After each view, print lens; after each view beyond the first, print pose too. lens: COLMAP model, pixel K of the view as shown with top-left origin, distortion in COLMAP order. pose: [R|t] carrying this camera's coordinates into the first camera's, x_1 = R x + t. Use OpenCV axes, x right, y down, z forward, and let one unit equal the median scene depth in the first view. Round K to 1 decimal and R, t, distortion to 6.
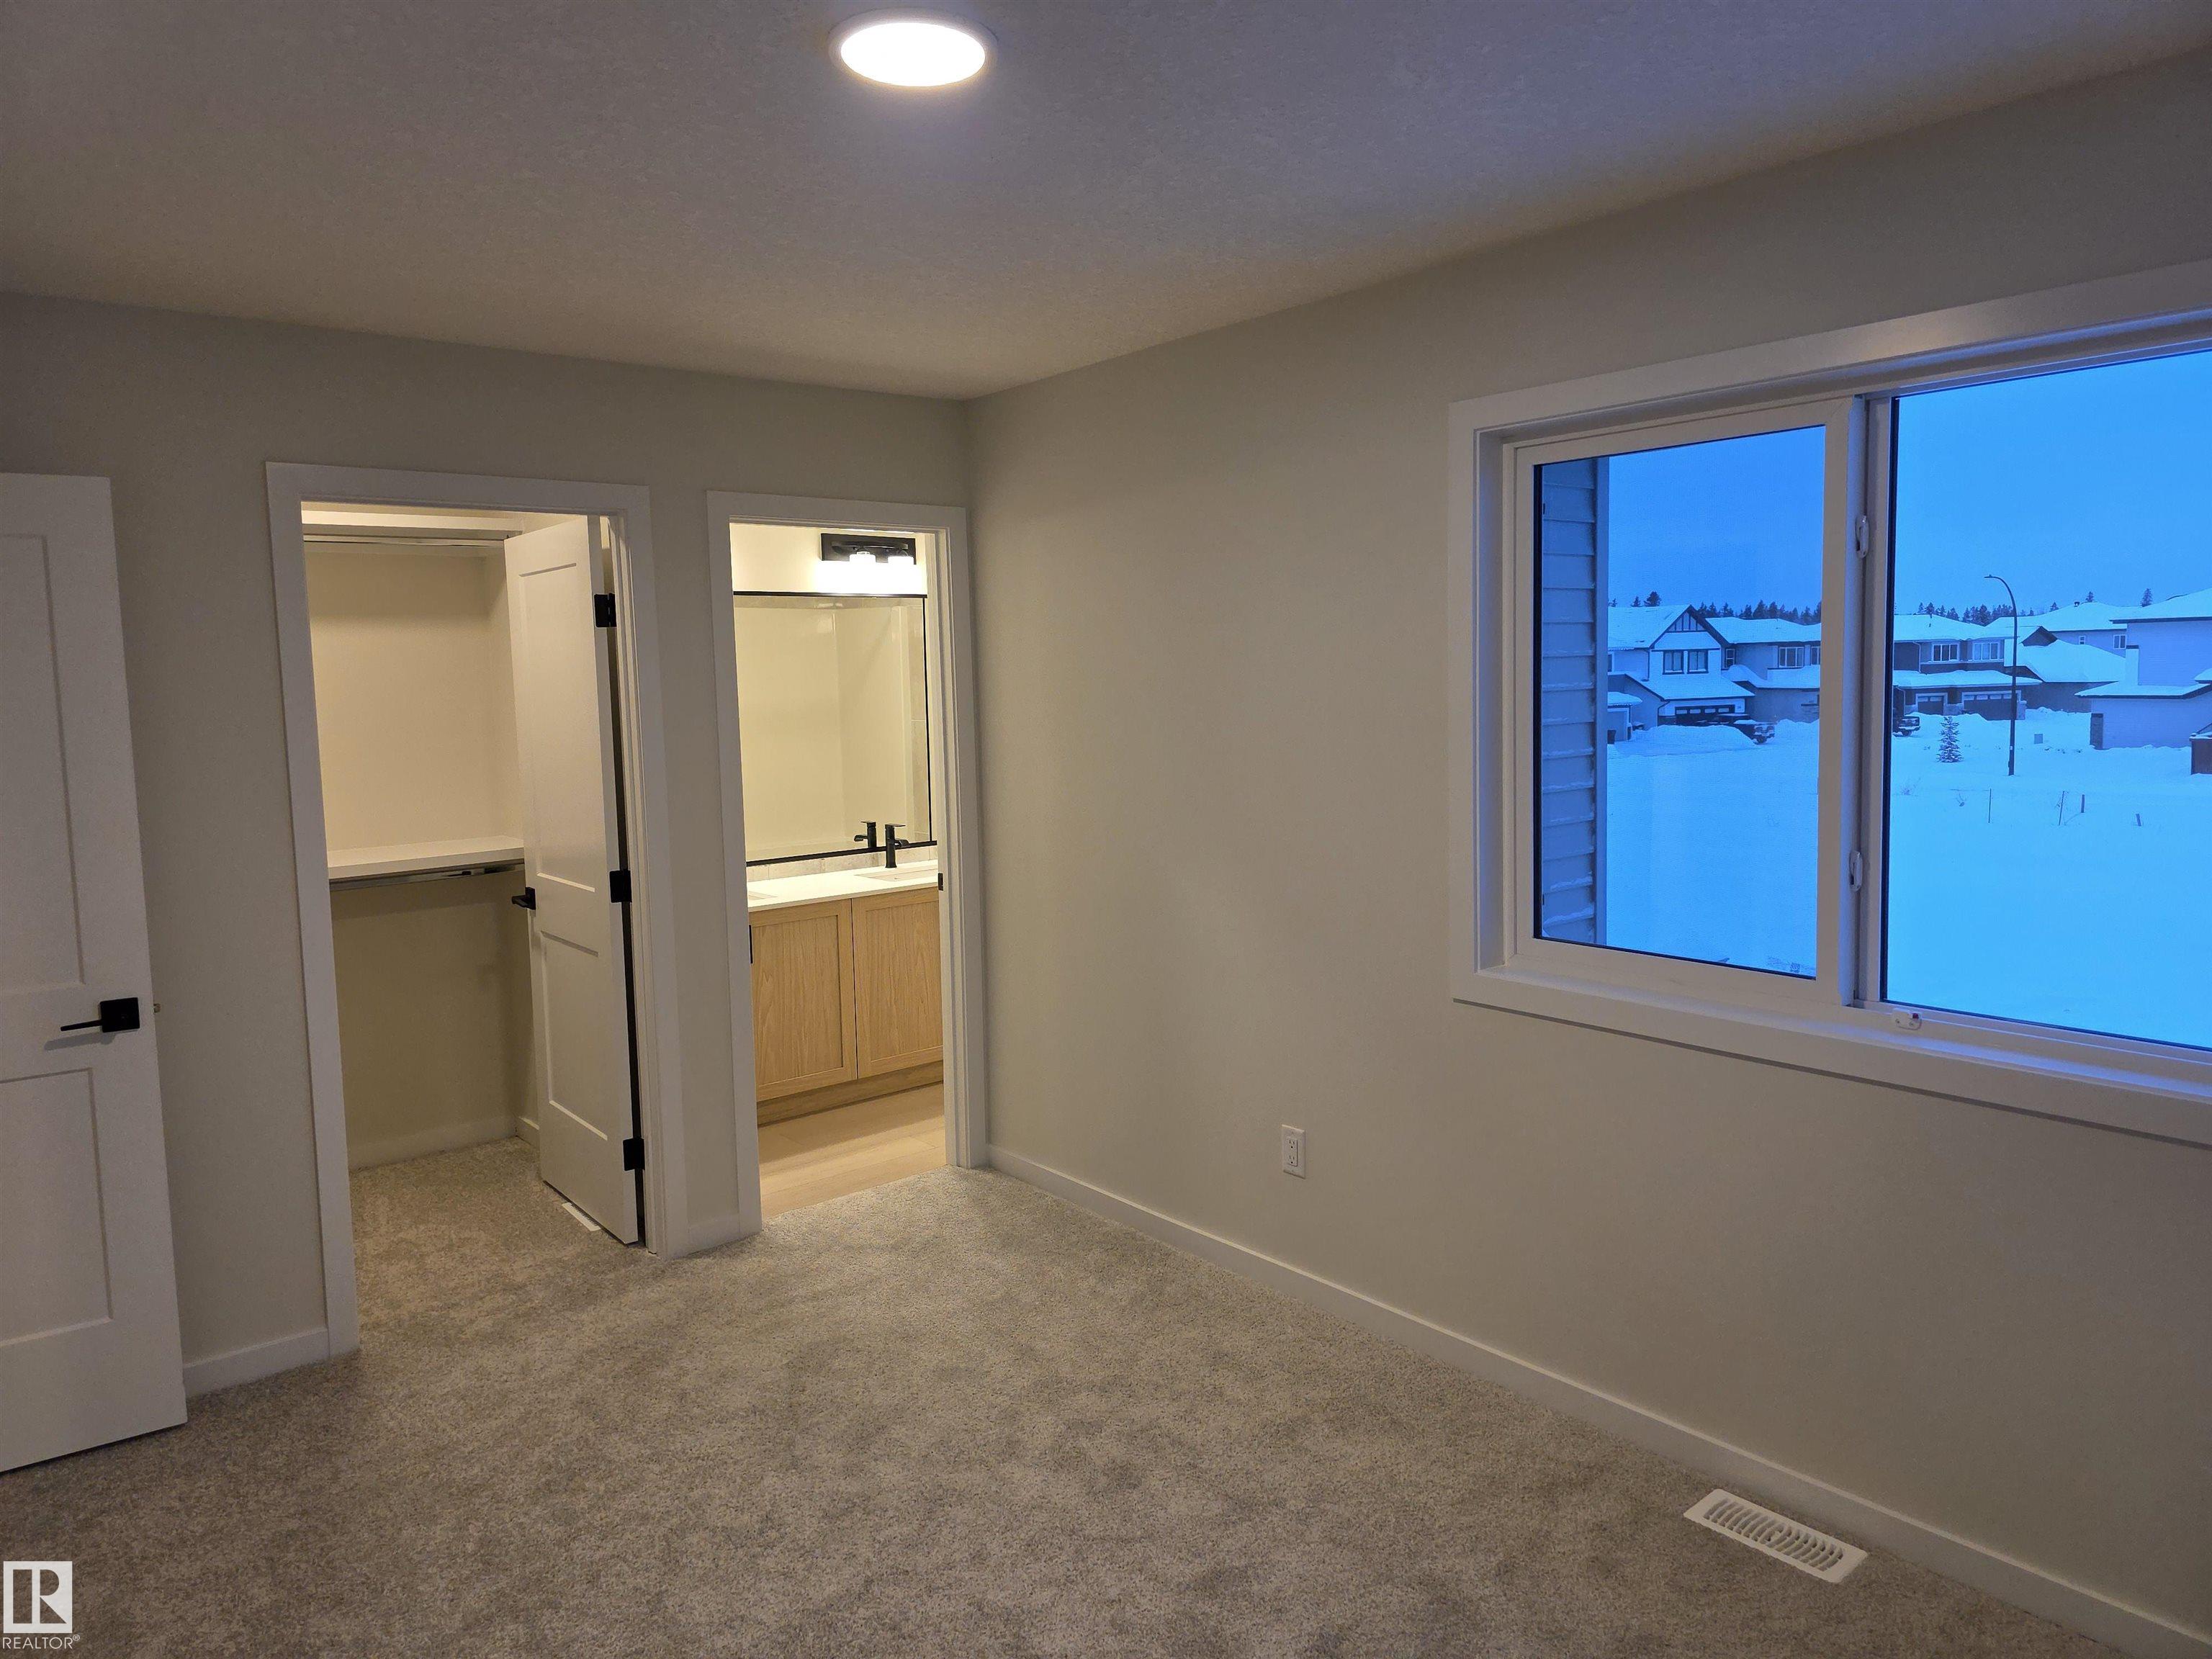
lens RADIAL K [[1481.1, 0, 1106.7], [0, 1481.1, 831.4], [0, 0, 1]] dist [0.076865, -0.070838]
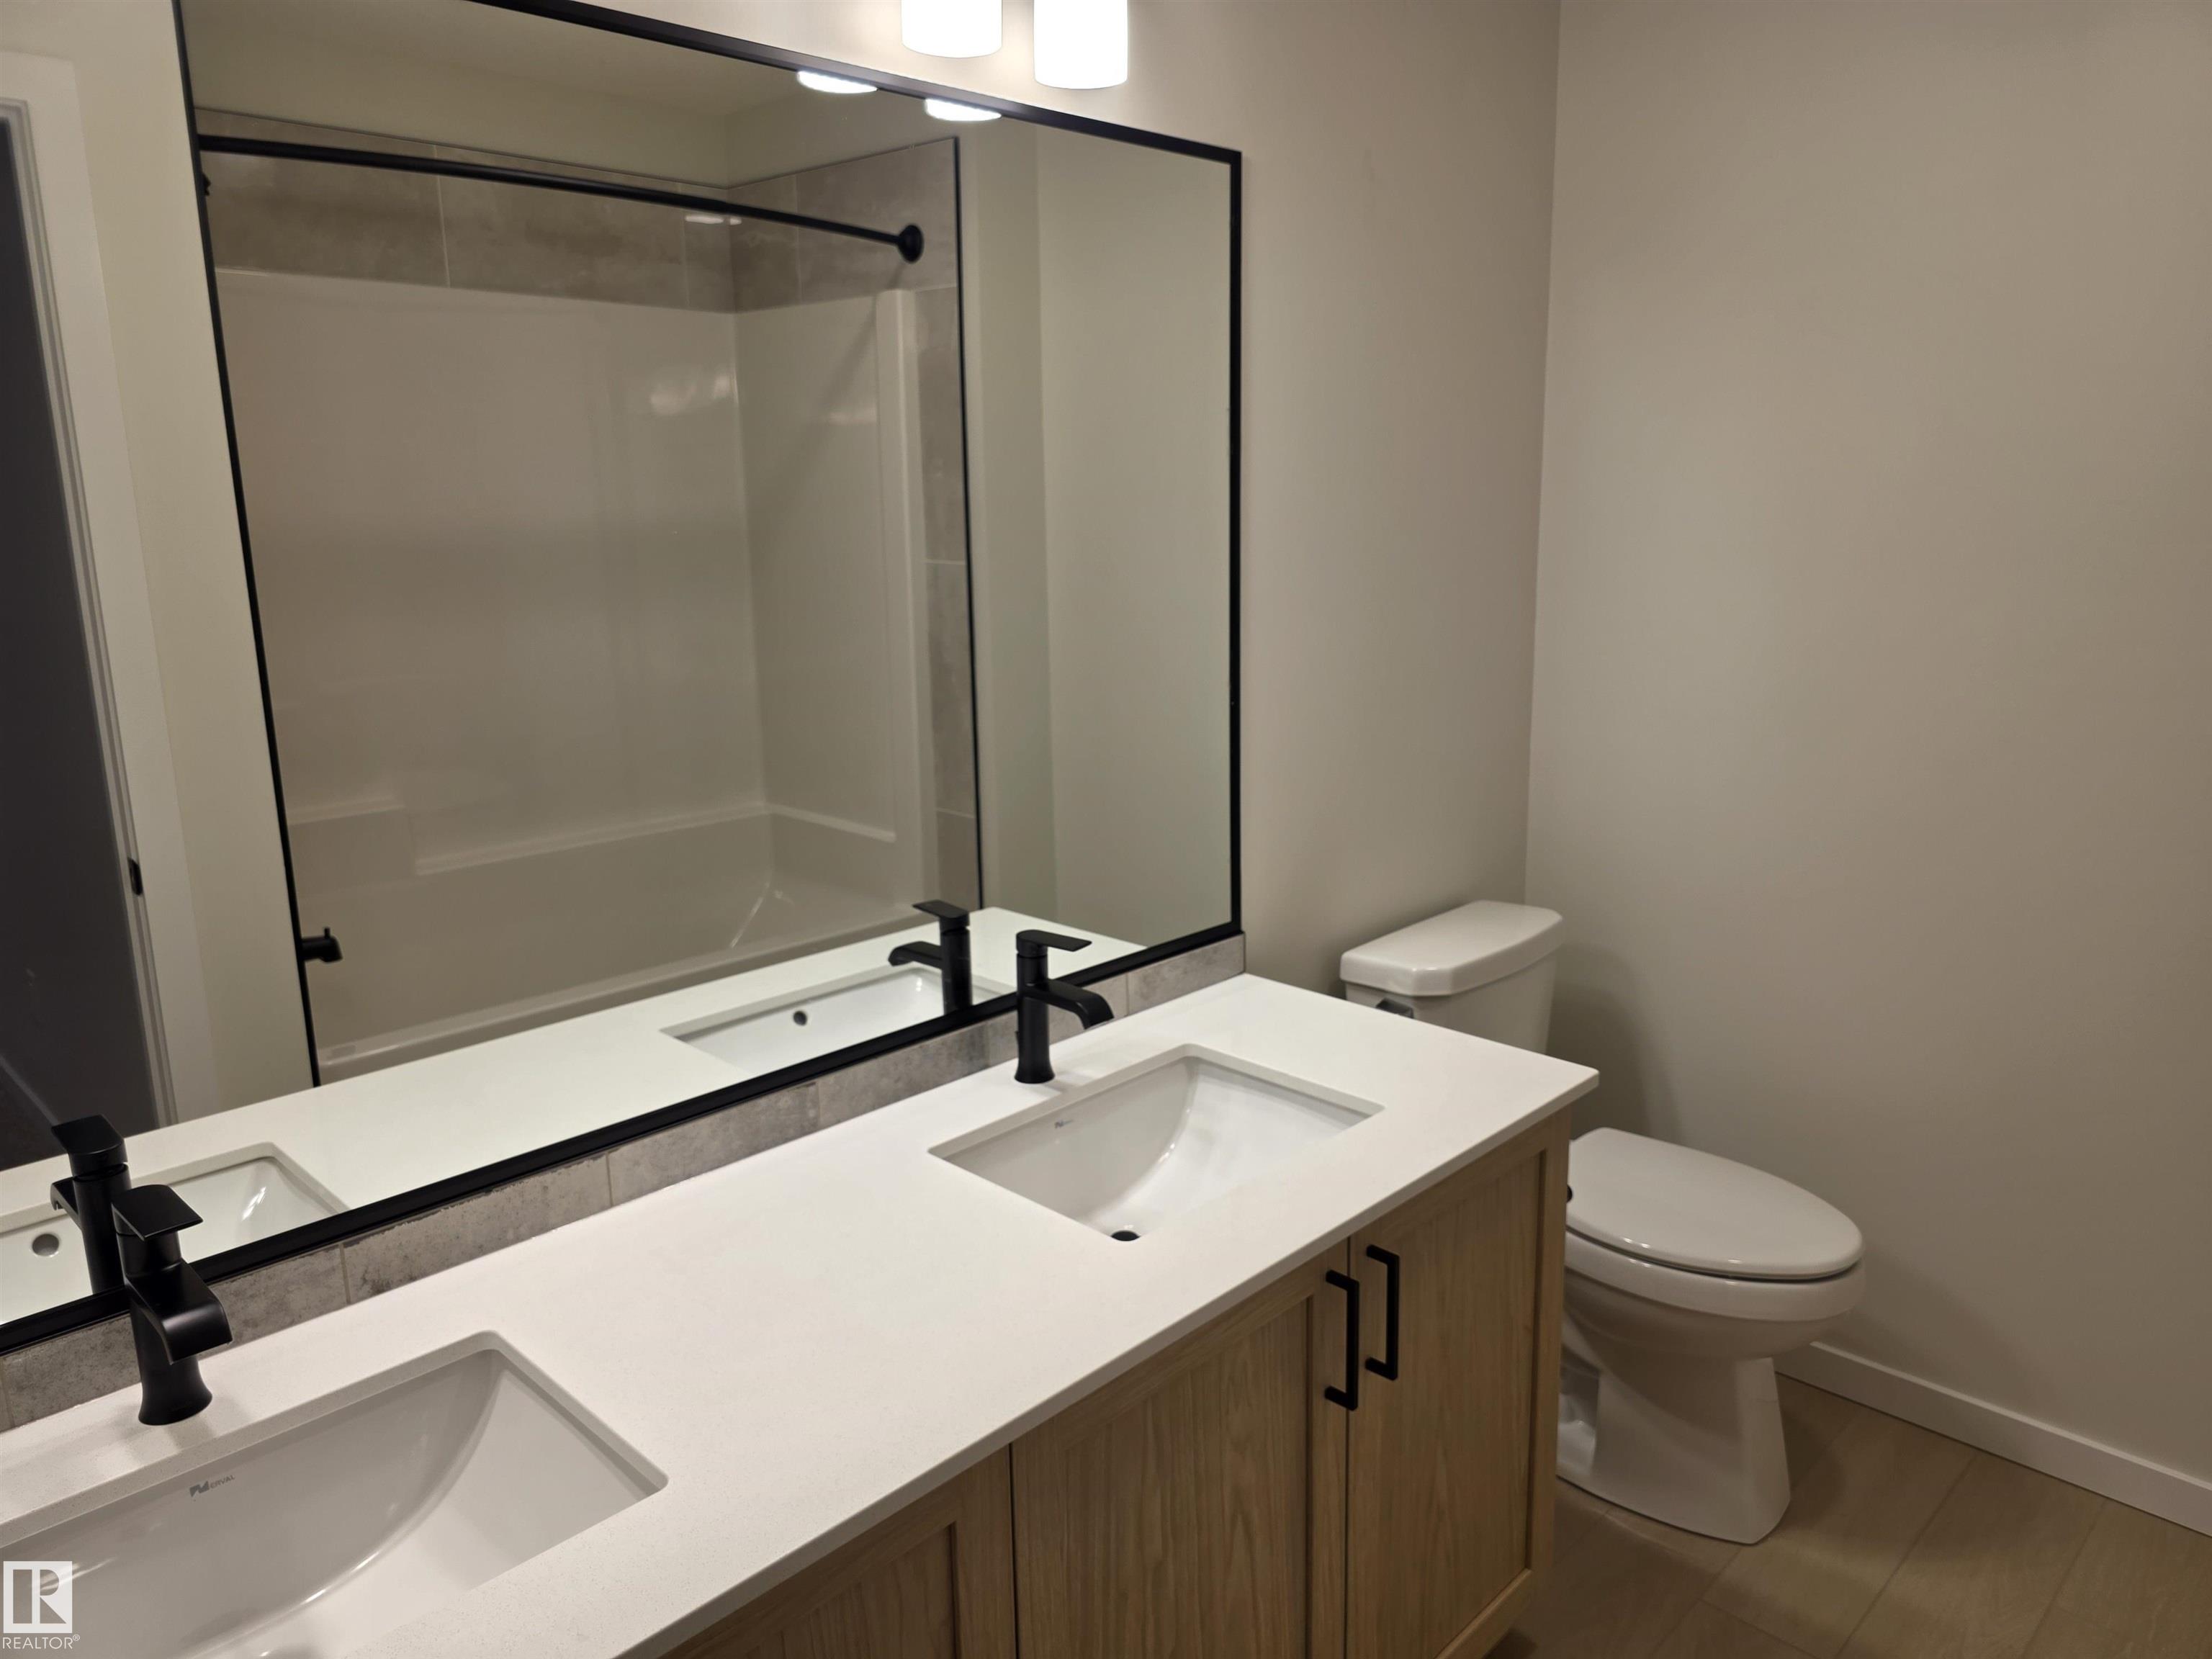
lens RADIAL K [[1481.1, 0, 1119.8], [0, 1481.1, 829.7], [0, 0, 1]] dist [0.076865, -0.070838]
pose [[0.993139, -0.009225, 0.116573, -0.161797], [-0.002372, 0.995089, 0.098957, -0.051901], [-0.116914, -0.098554, 0.988240, 0.717839]]
